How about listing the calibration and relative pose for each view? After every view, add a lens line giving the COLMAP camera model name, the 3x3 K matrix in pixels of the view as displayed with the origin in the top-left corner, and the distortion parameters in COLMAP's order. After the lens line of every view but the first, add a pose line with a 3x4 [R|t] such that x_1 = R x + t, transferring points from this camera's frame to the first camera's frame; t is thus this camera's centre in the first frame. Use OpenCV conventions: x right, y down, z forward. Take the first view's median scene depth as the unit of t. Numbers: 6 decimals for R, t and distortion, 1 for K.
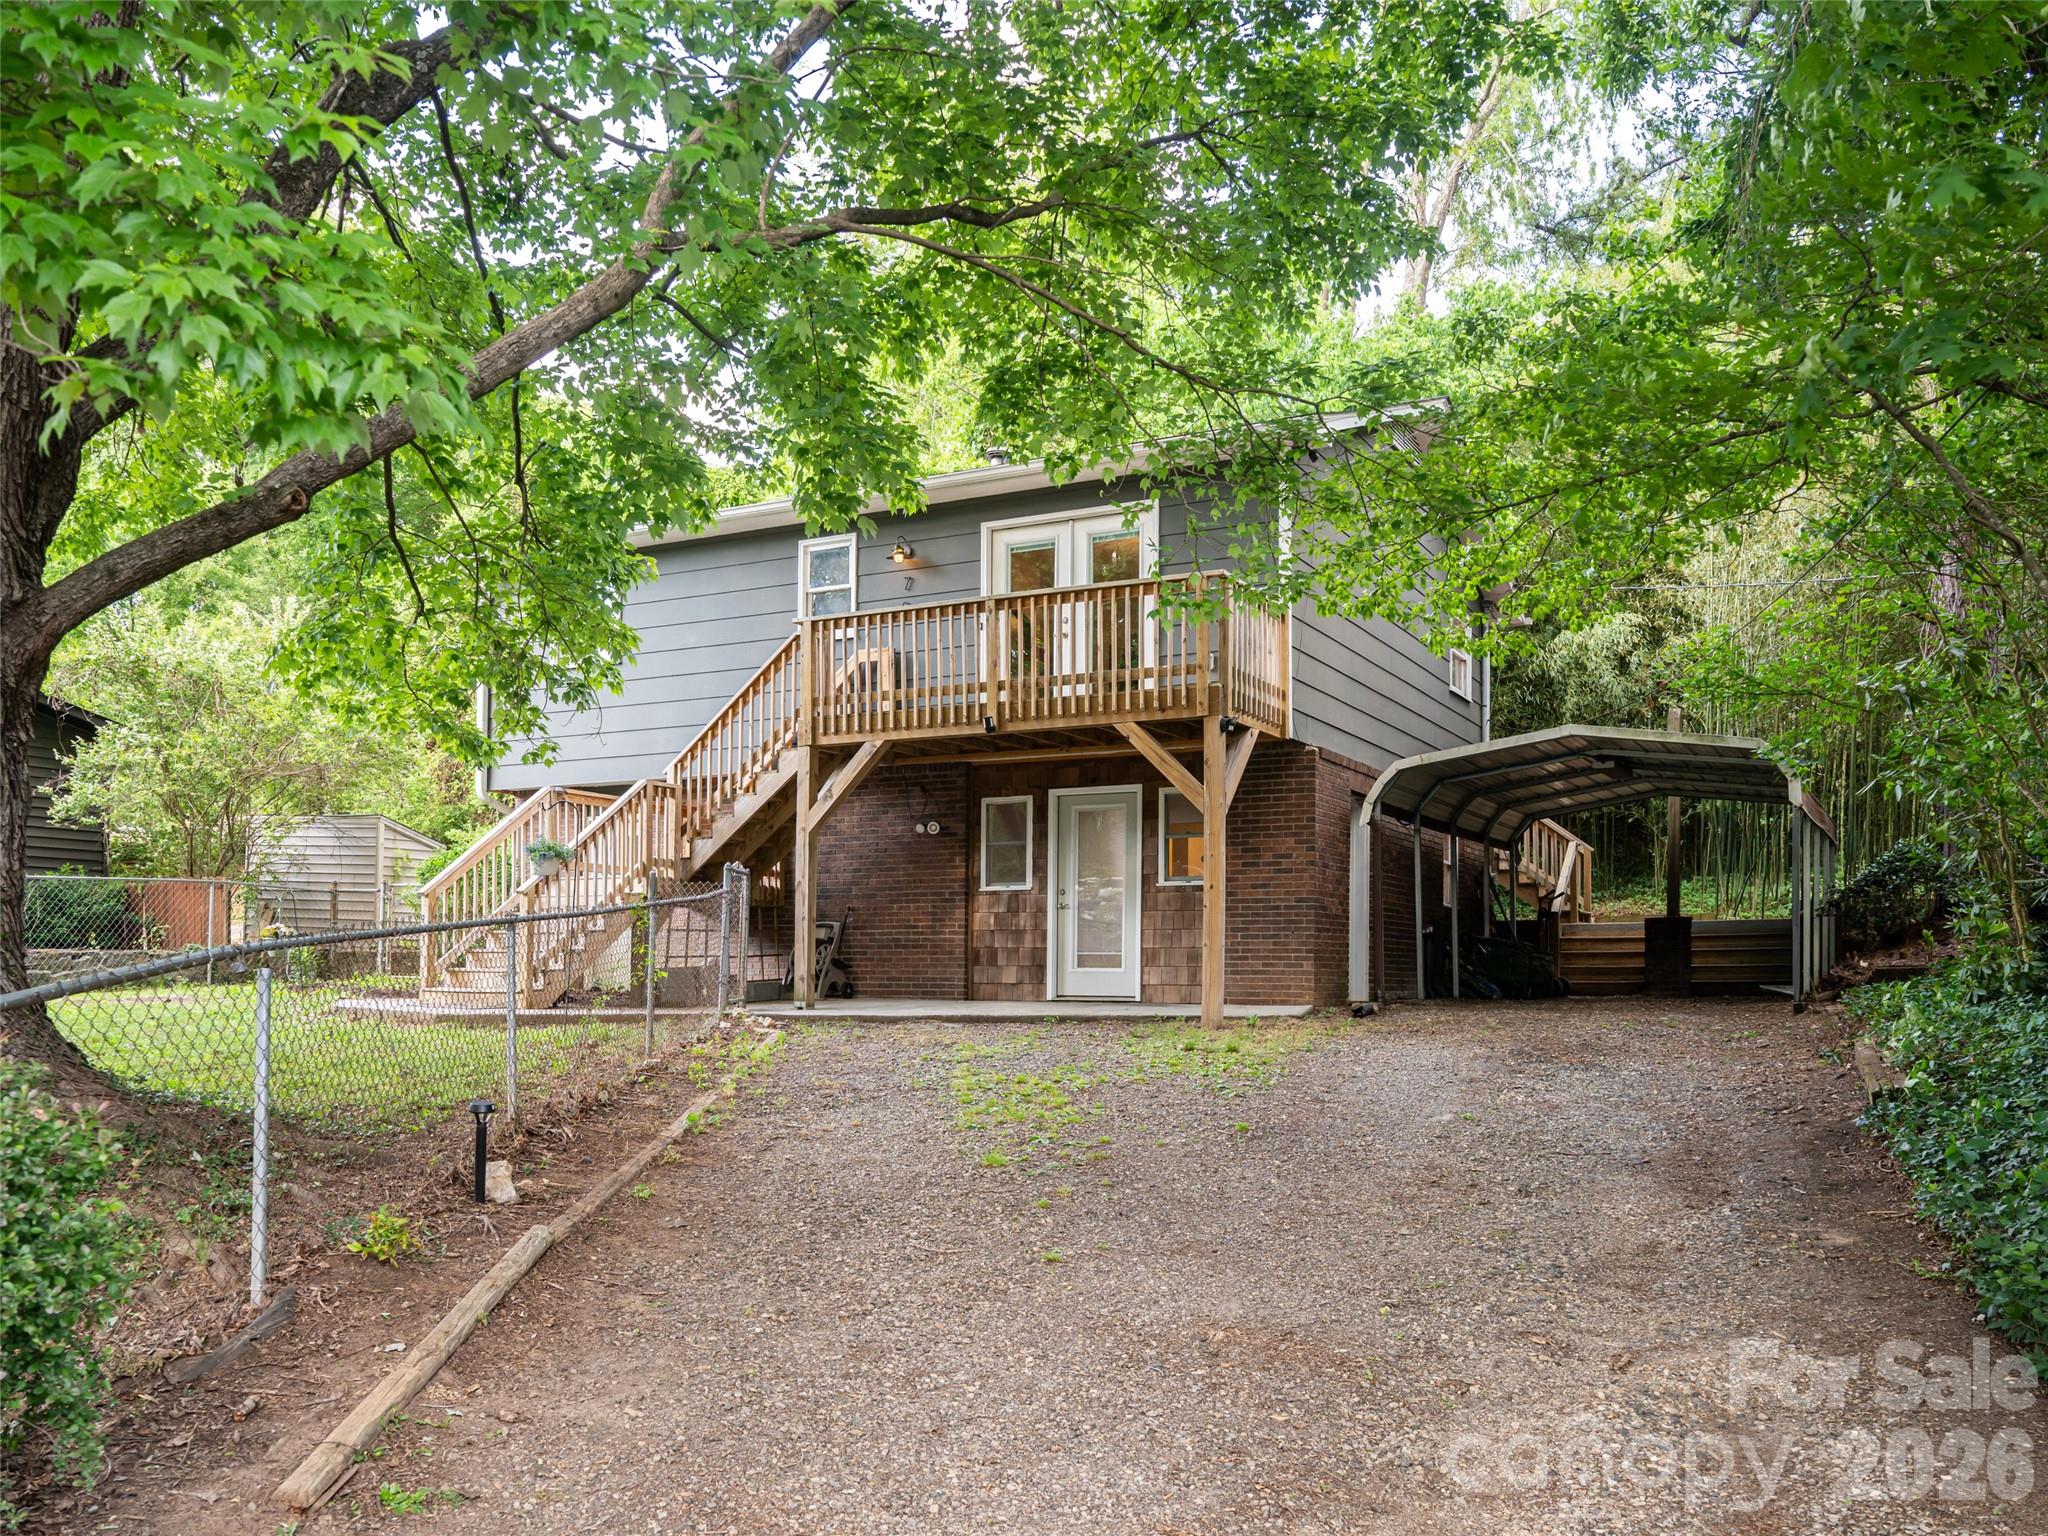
lens RADIAL K [[1668.8, 0, 926.8], [0, 1668.8, 937.6], [0, 0, 1]] dist [-0.007766, 0.004773]
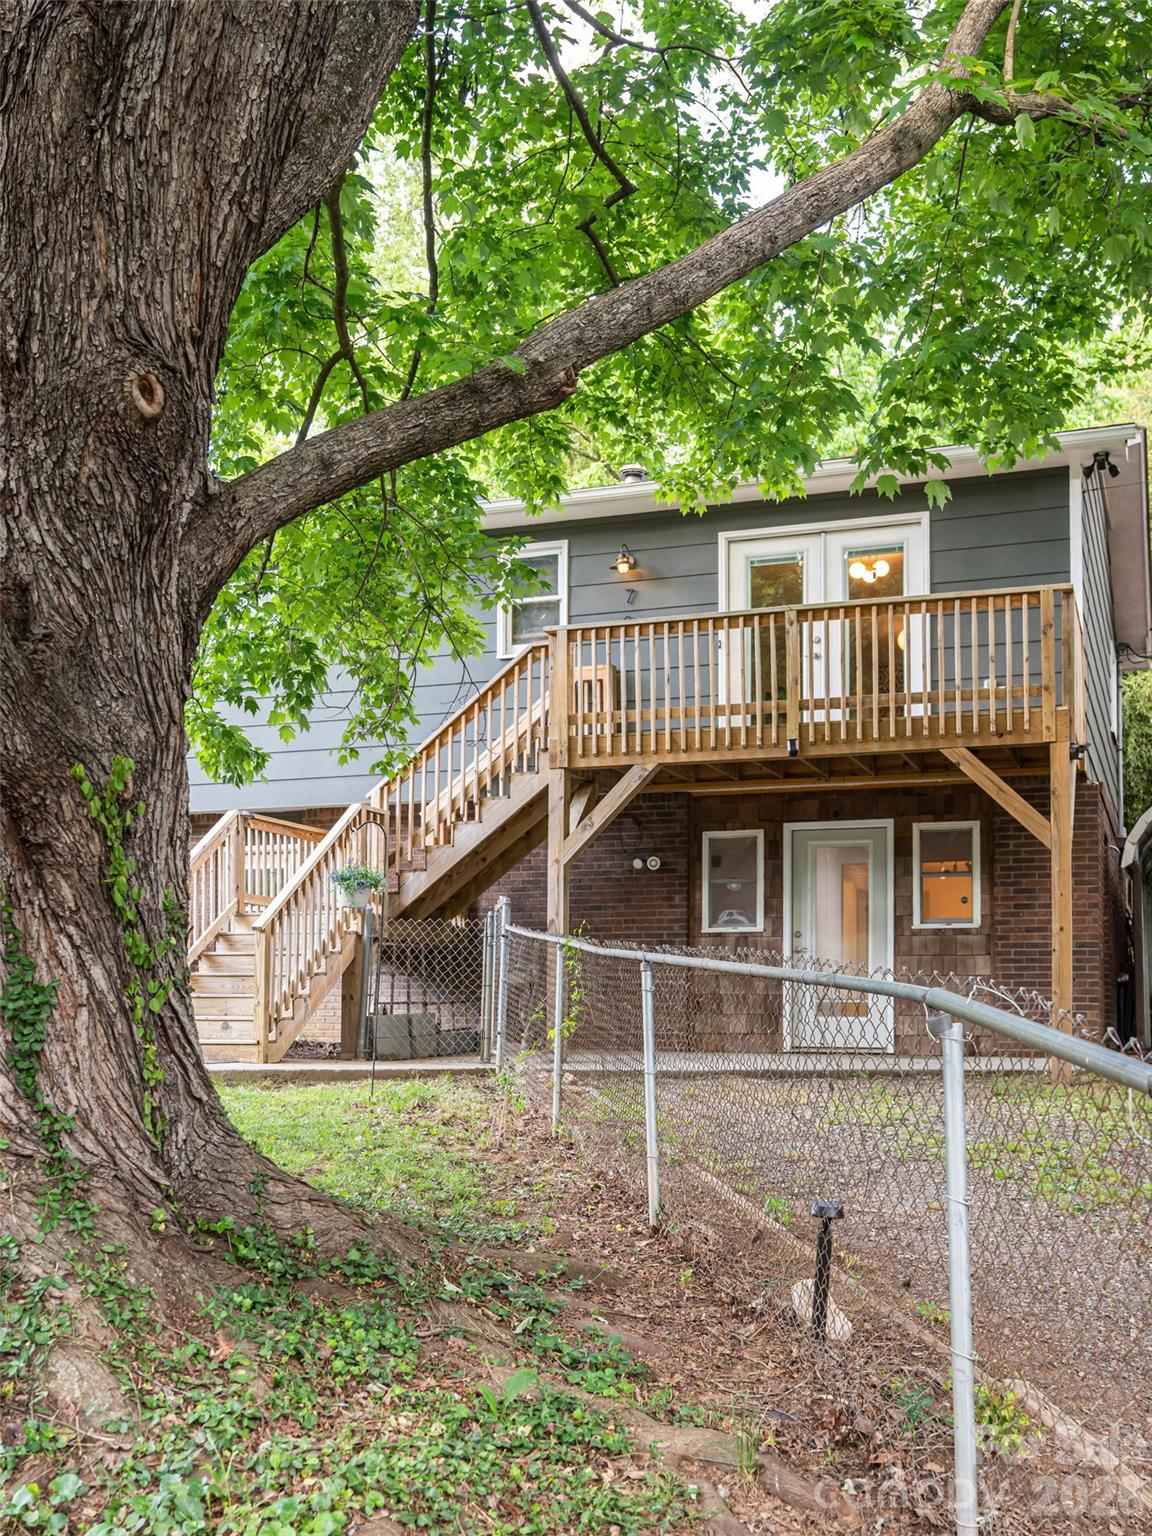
lens RADIAL K [[1684.4, 0, 571.2], [0, 1684.4, 913.4], [0, 0, 1]] dist [0.013919, 0.007965]
pose [[0.991682, 0.010530, 0.128284, -0.185236], [-0.005242, 0.999125, -0.041486, 0.000195], [-0.128608, 0.040468, 0.990869, 0.110360]]
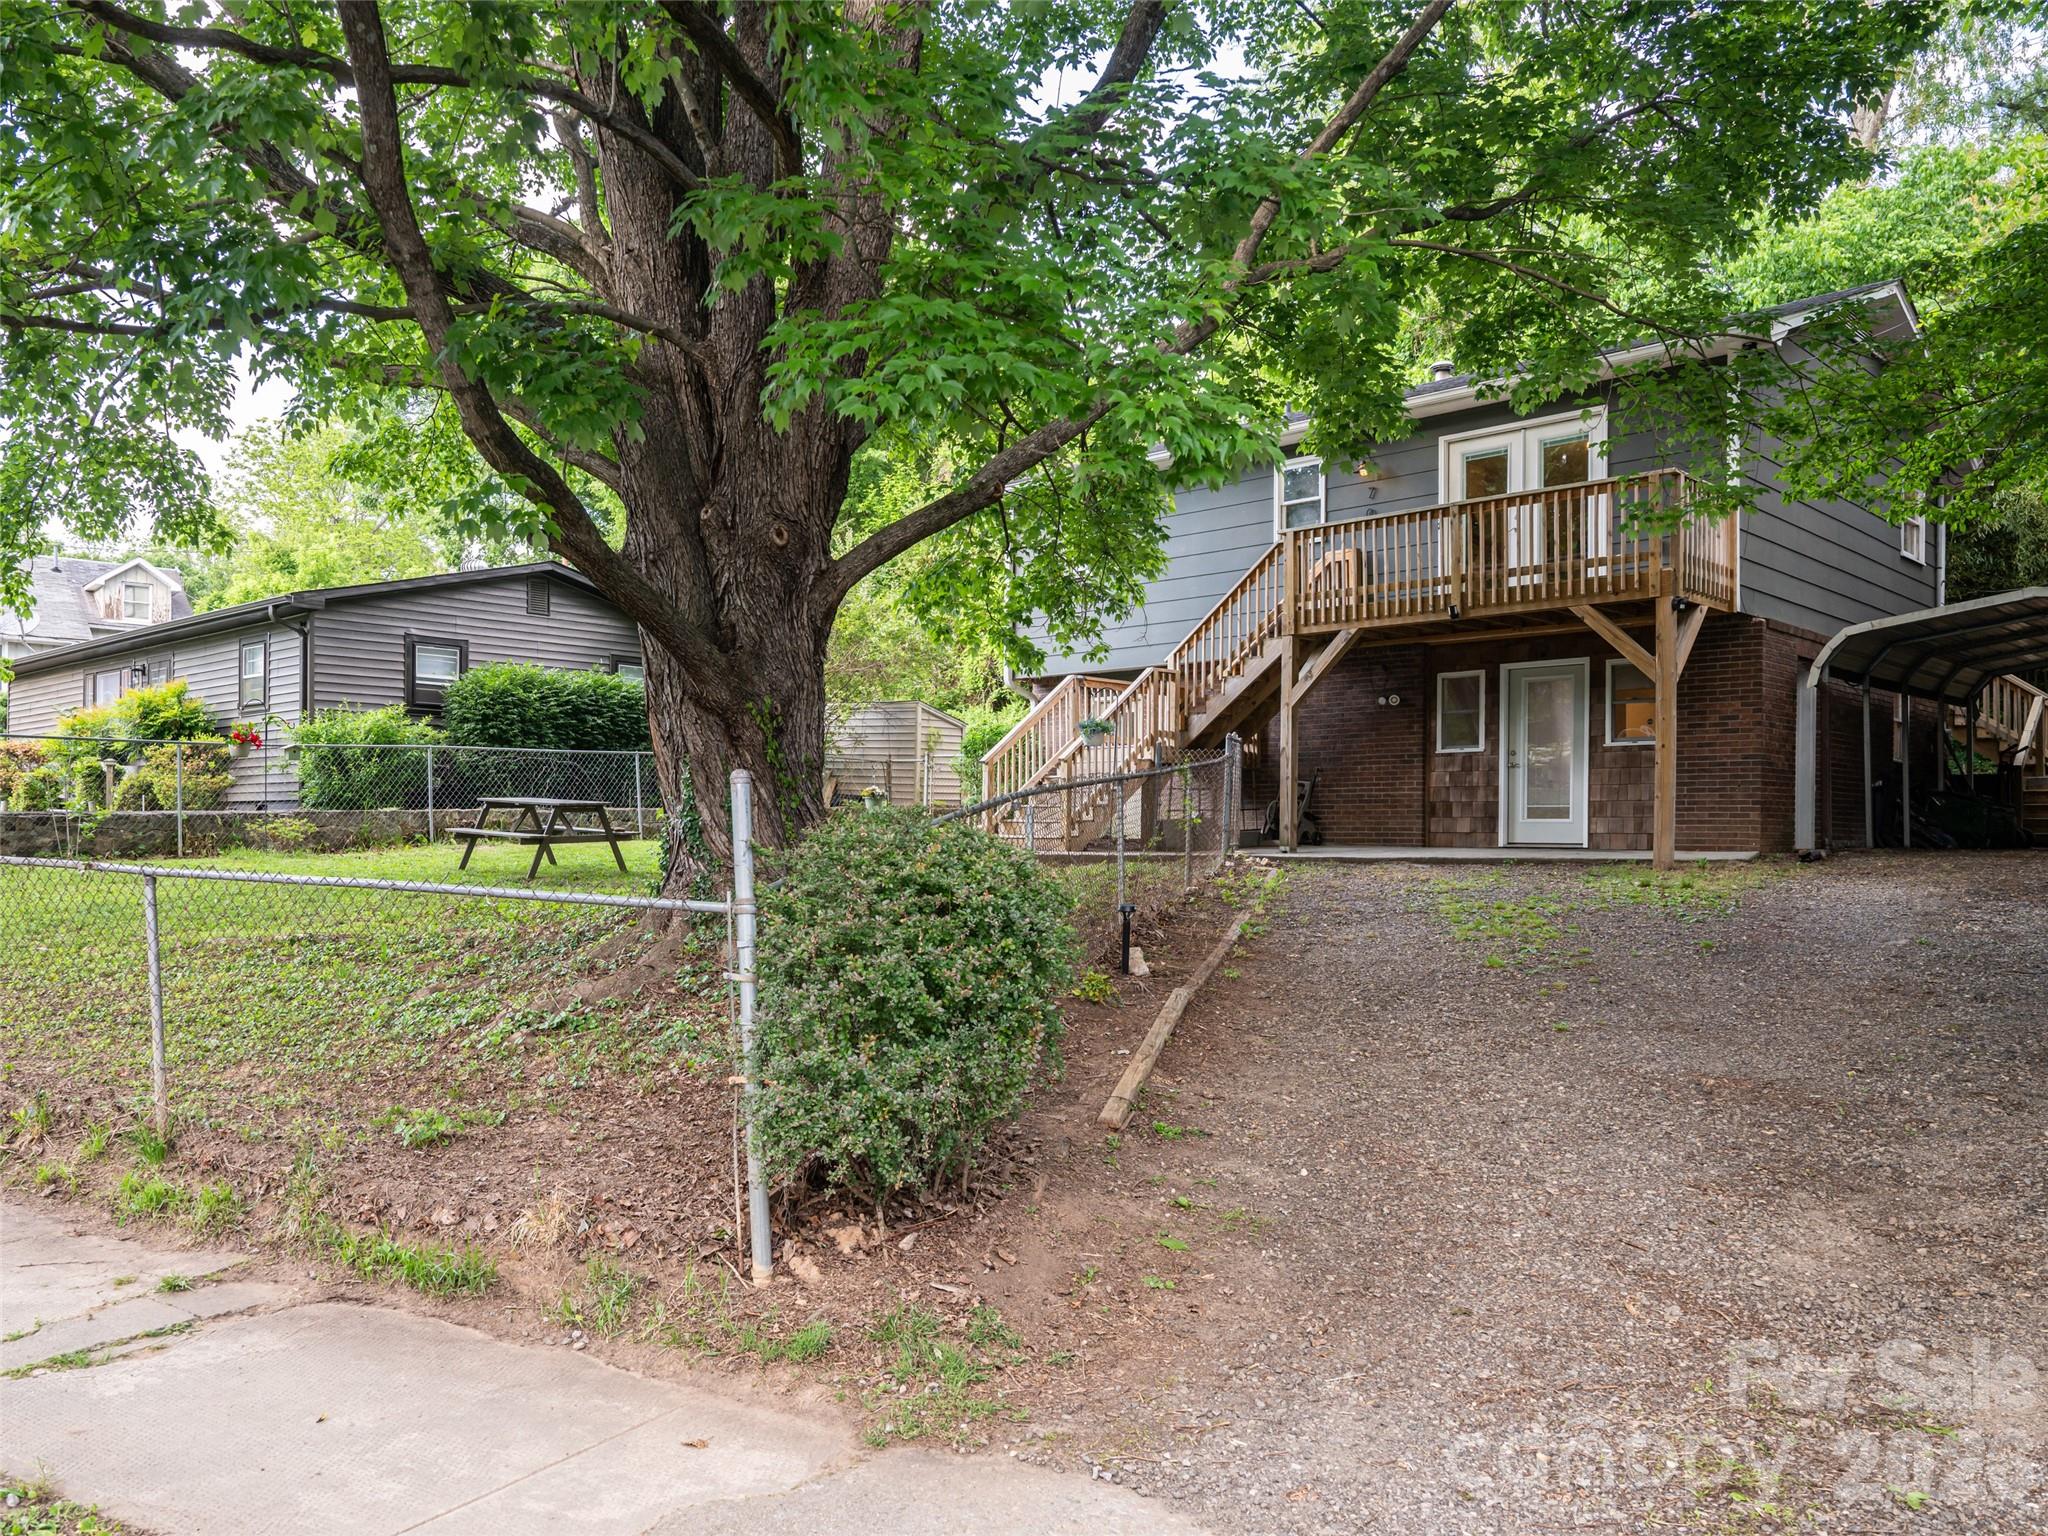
lens RADIAL K [[1463.1, 0, 909.8], [0, 1463.1, 819.3], [0, 0, 1]] dist [0.001697, -0.001616]
pose [[0.958520, -0.002384, -0.285014, -0.034573], [0.006263, 0.999900, 0.012700, 0.003471], [0.284955, -0.013958, 0.958439, -0.099259]]
